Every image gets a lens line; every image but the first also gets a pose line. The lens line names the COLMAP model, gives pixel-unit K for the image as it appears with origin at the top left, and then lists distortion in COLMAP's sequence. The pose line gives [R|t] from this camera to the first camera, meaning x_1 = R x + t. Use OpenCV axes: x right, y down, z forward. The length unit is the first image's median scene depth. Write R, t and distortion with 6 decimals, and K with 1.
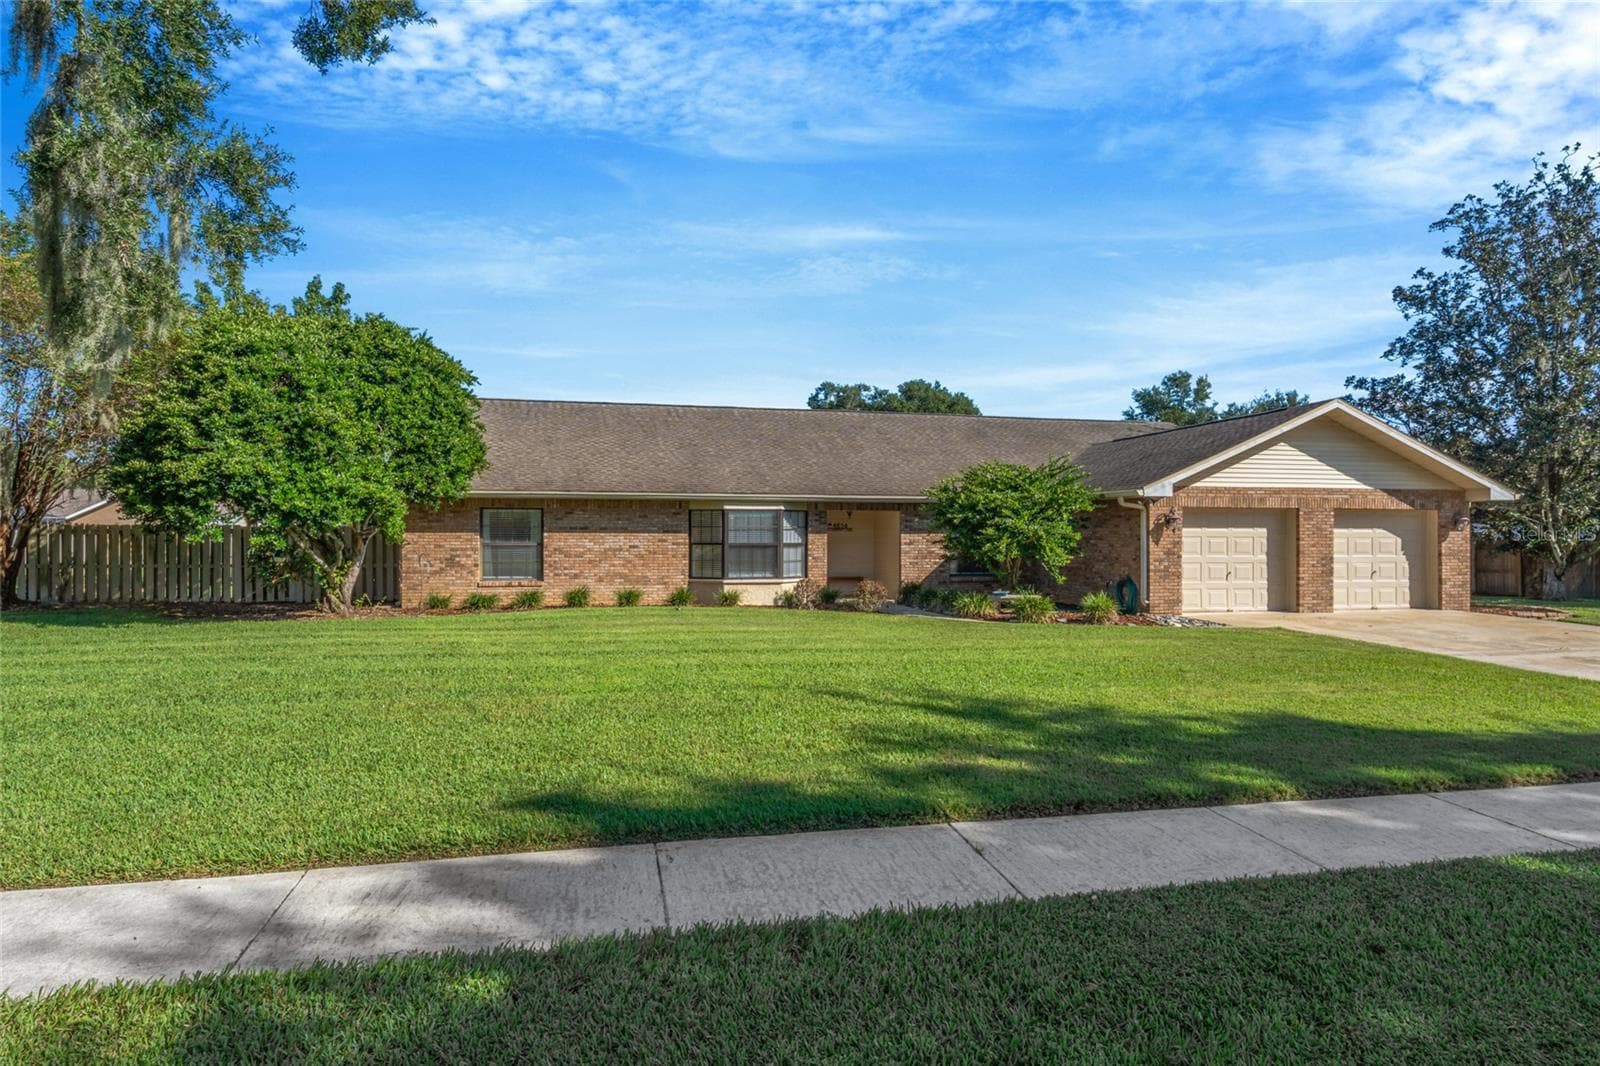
lens RADIAL K [[923.4, 0, 809.9], [0, 923.4, 544.3], [0, 0, 1]] dist [0.002706, -0.001626]
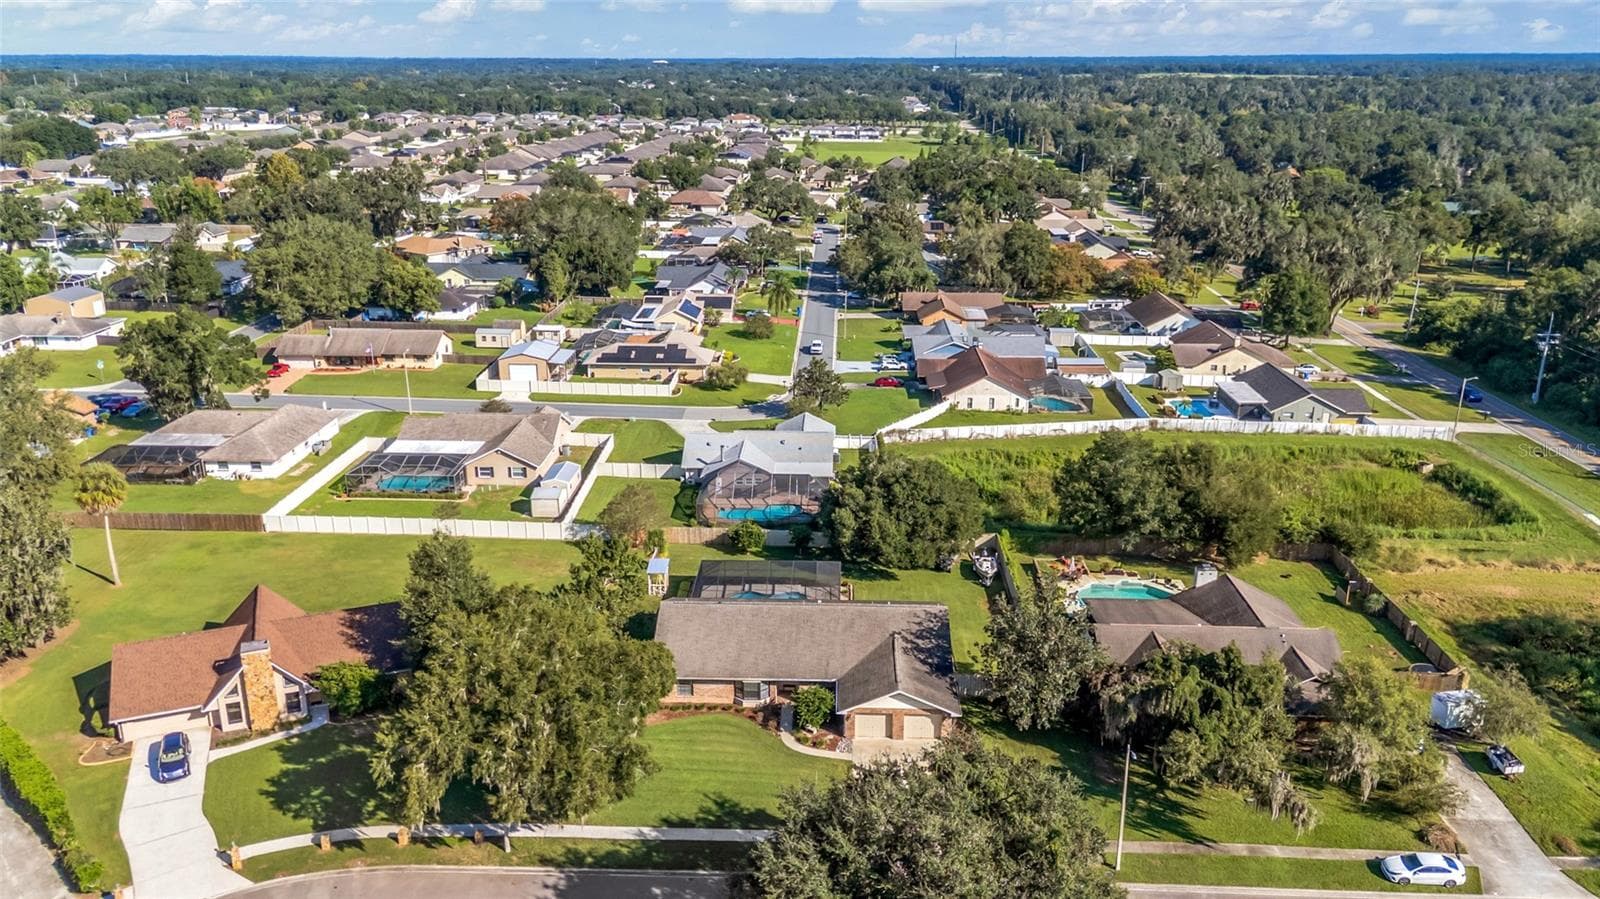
lens RADIAL K [[1195.9, 0, 806.9], [0, 1195.9, 456.3], [0, 0, 1]] dist [0.053184, -0.074803]
pose [[0.964168, 0.083355, -0.251856, 1.236673], [-0.002003, 0.951616, 0.307282, -2.297754], [0.265284, -0.295767, 0.917685, -2.902863]]
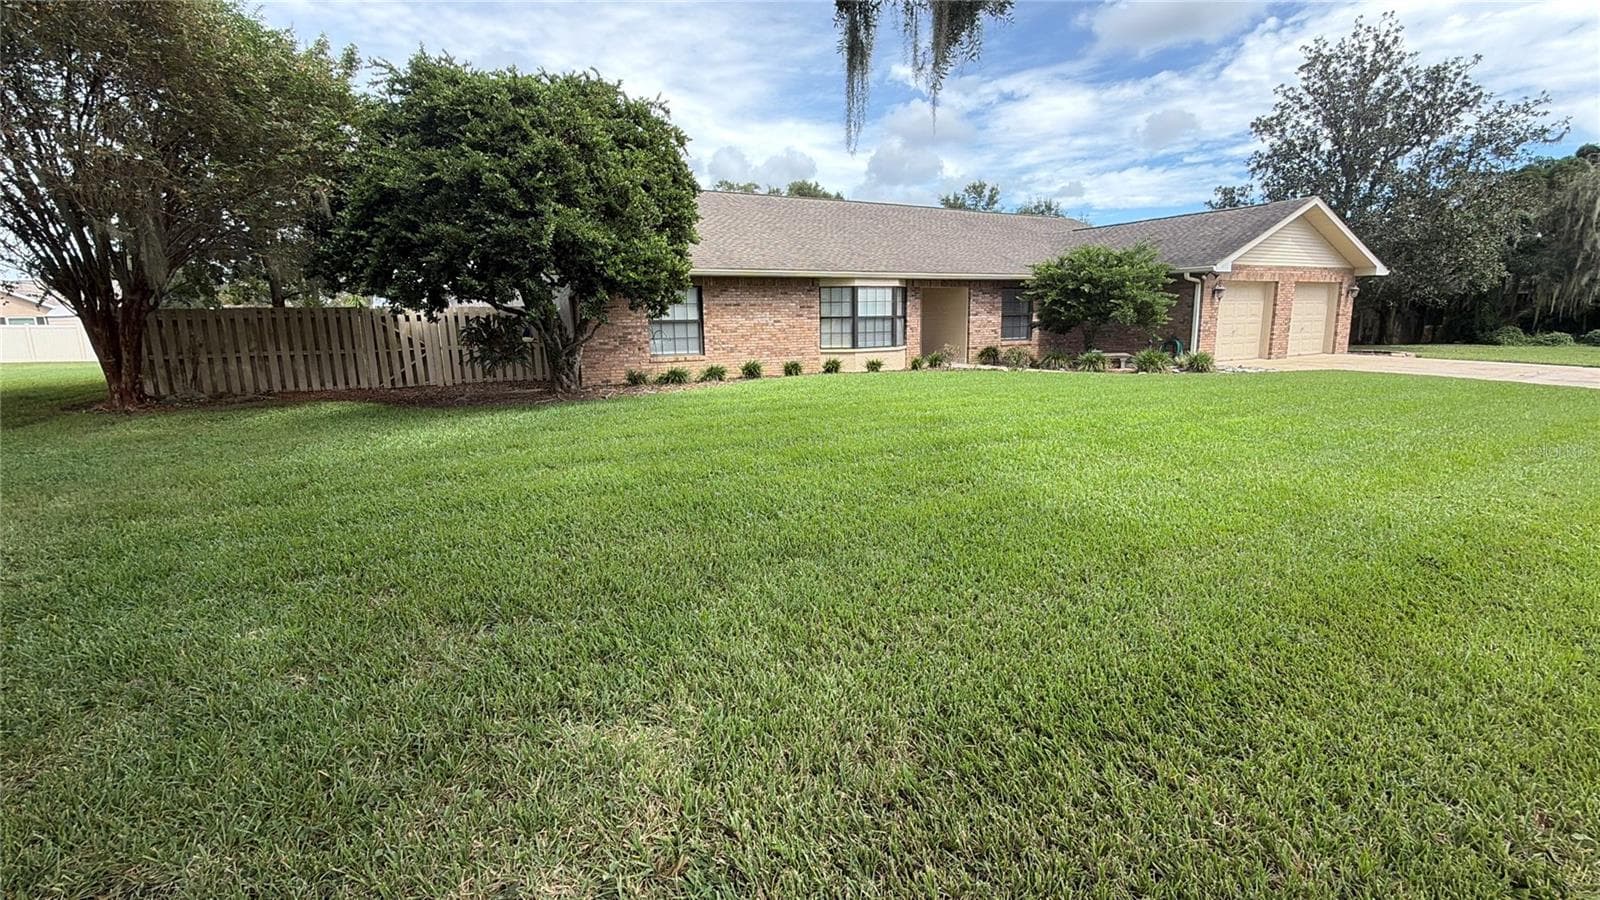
lens RADIAL K [[723.5, 0, 800.0], [0, 723.5, 450.0], [0, 0, 1]] dist [-0.000130, 0.000037]
pose [[0.956627, -0.070861, 0.282567, -0.431349], [0.021511, 0.984500, 0.174062, 0.004091], [-0.290521, -0.160434, 0.943323, 0.163729]]
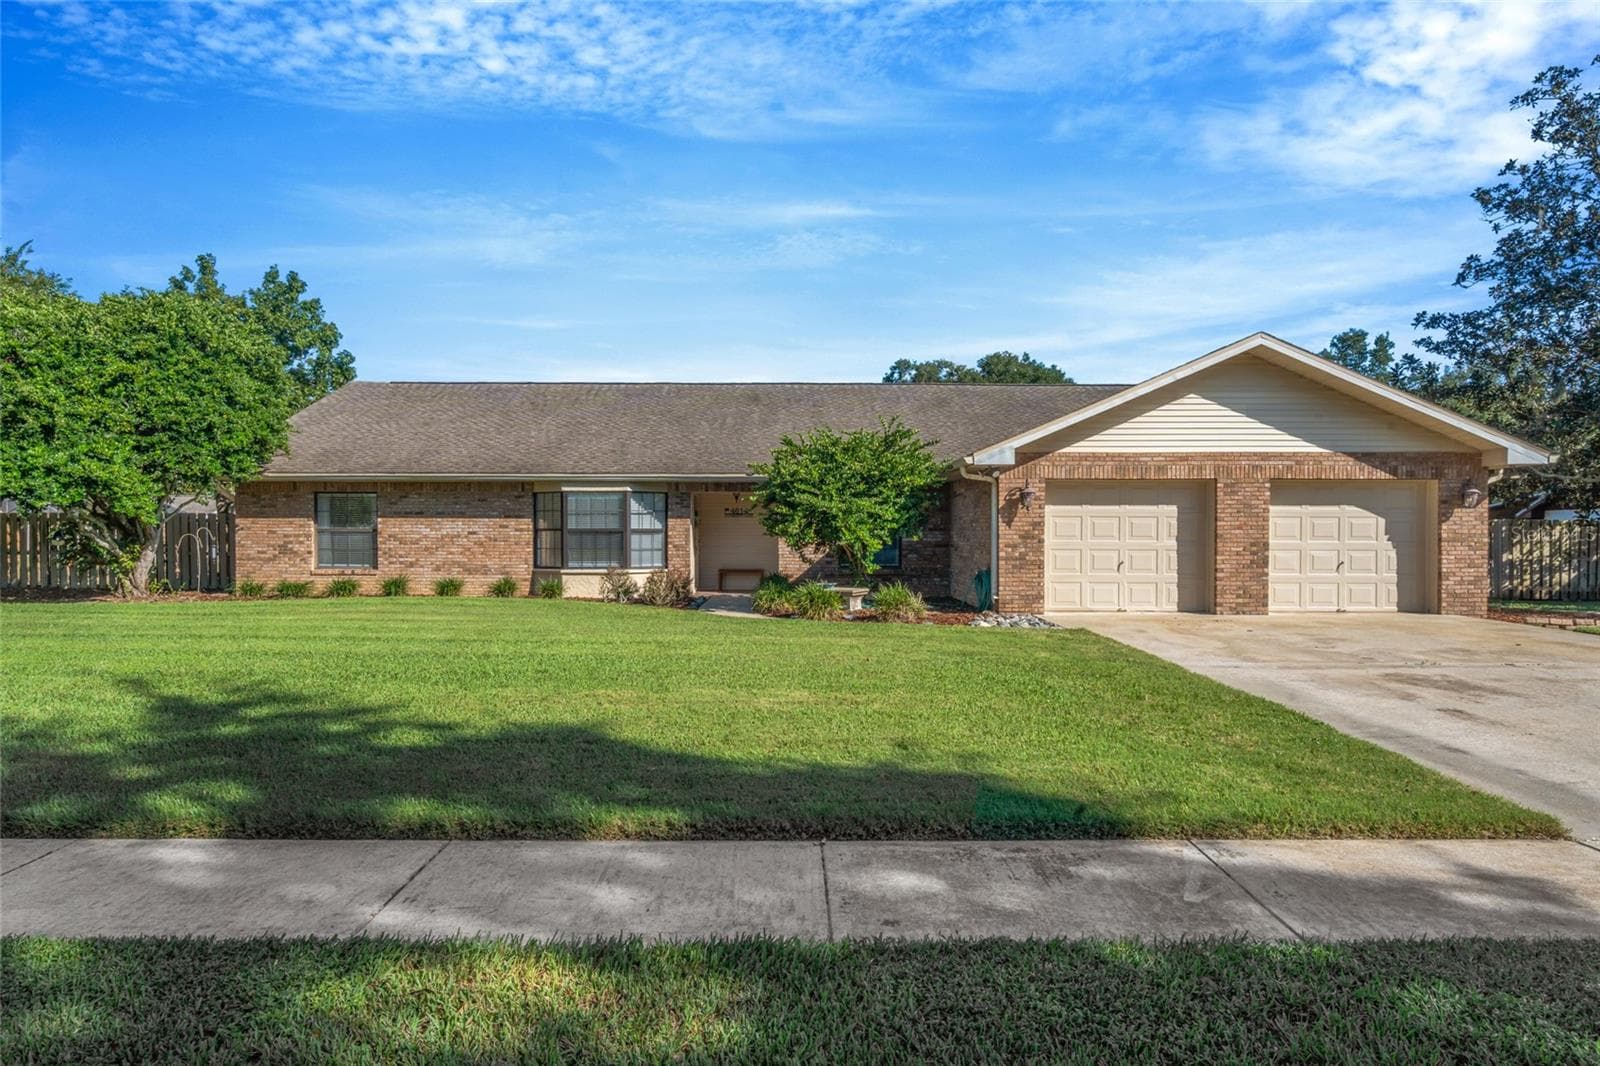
lens RADIAL K [[988.6, 0, 813.1], [0, 988.6, 561.5], [0, 0, 1]] dist [0.002266, 0.001423]
pose [[0.975956, 0.003296, -0.217943, 0.365265], [-0.000347, 0.999908, 0.013567, 0.017908], [0.217968, -0.013166, 0.975867, 0.117338]]
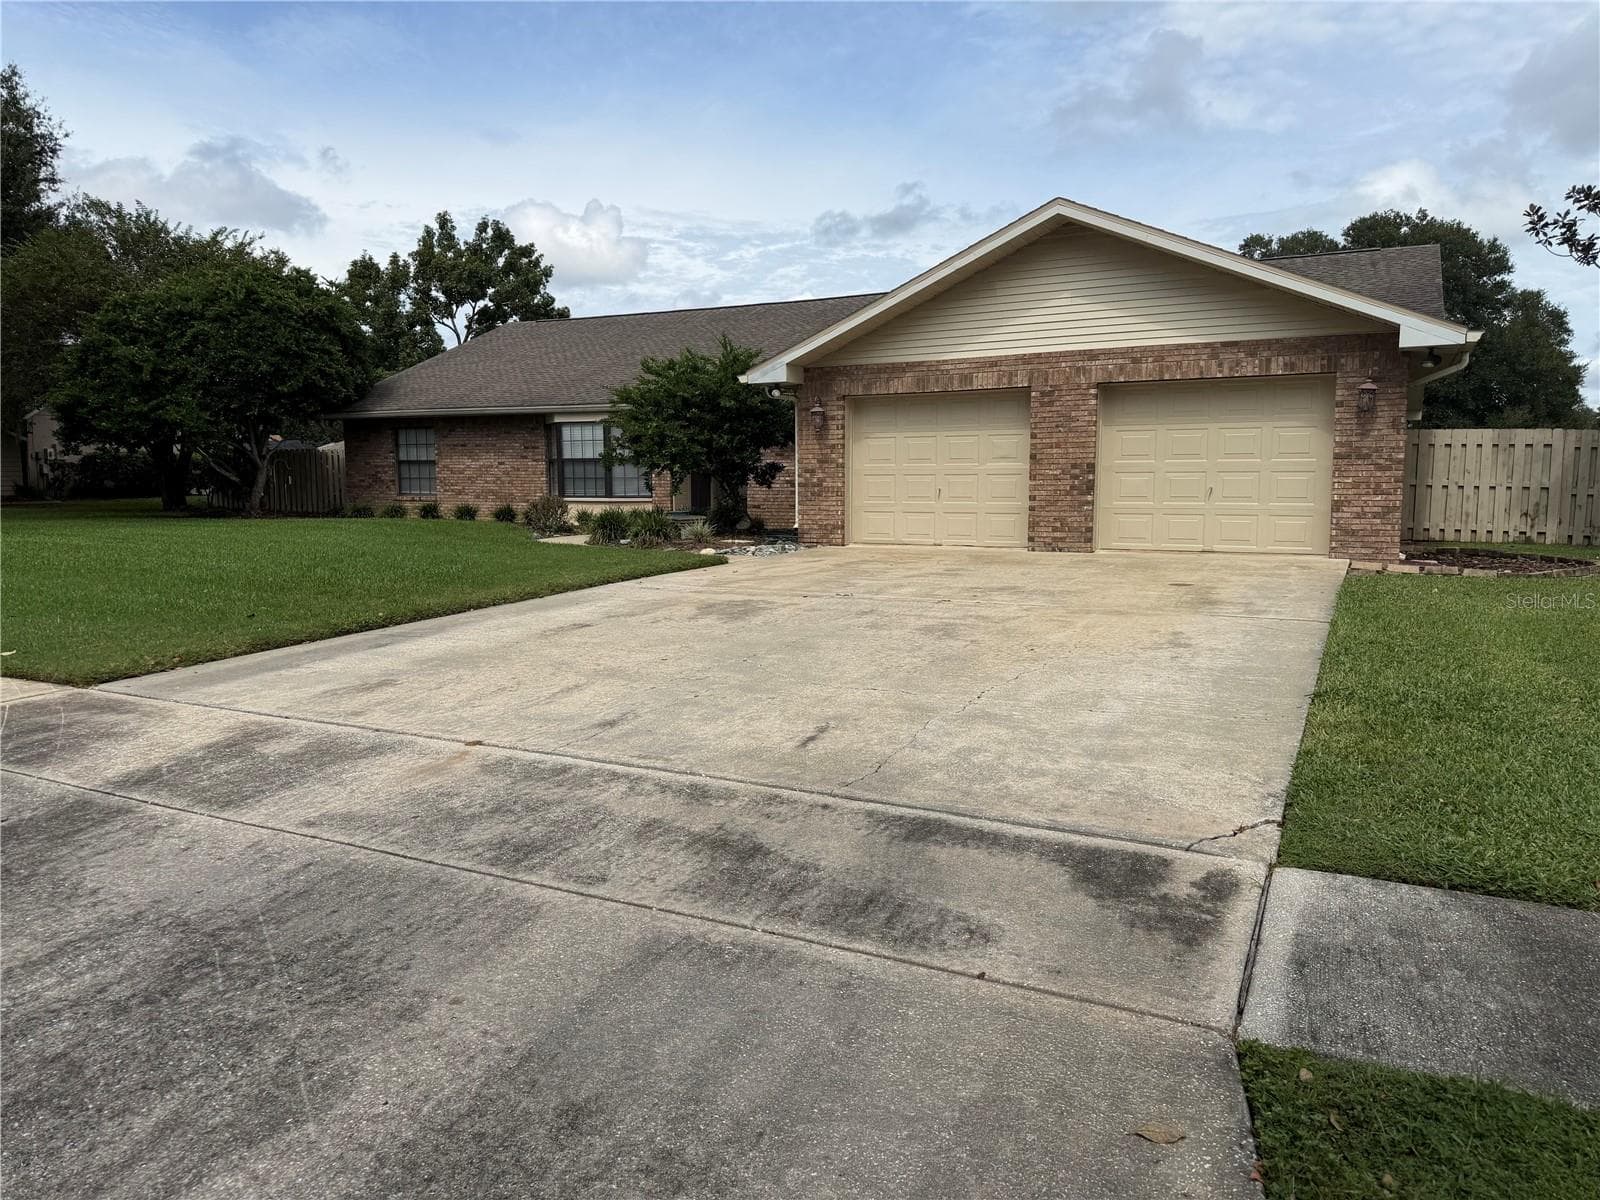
lens RADIAL K [[1108.7, 0, 801.1], [0, 1108.7, 605.7], [0, 0, 1]] dist [0.100697, -0.115693]
pose [[0.761856, 0.068864, -0.644076, 0.877312], [0.001665, 0.994121, 0.108260, 0.026295], [0.647745, -0.083551, 0.757262, 0.287427]]
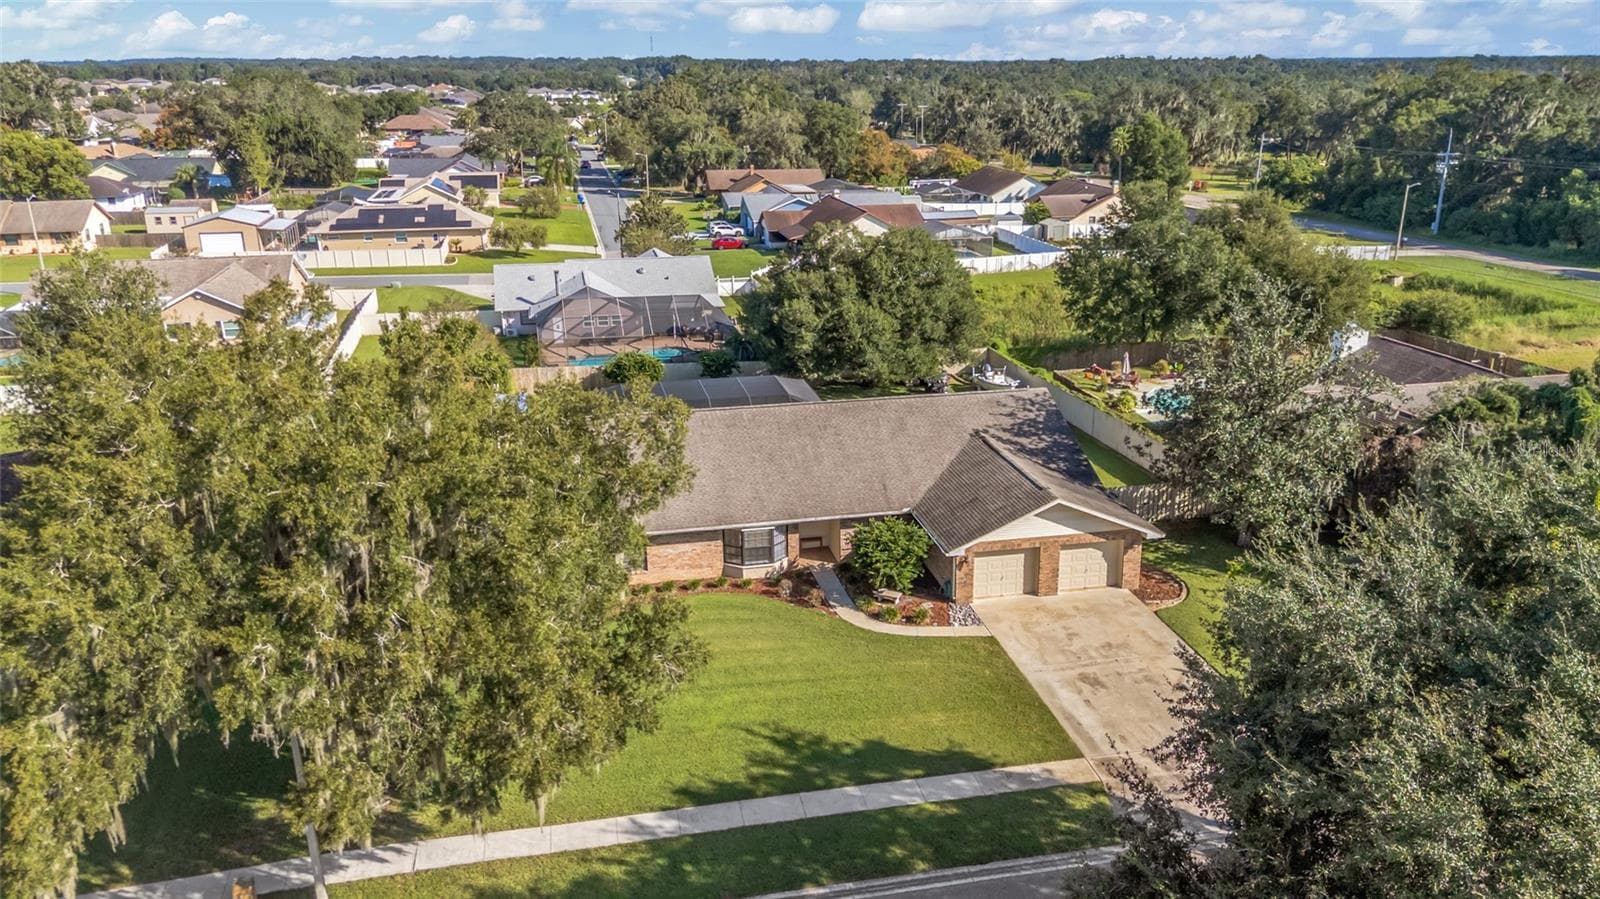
lens RADIAL K [[1195.9, 0, 806.9], [0, 1195.9, 456.3], [0, 0, 1]] dist [0.053184, -0.074803]
pose [[0.999471, 0.001043, -0.032519, 0.118775], [0.009137, 0.950271, 0.311290, -0.955210], [0.031226, -0.311423, 0.949758, -1.266939]]
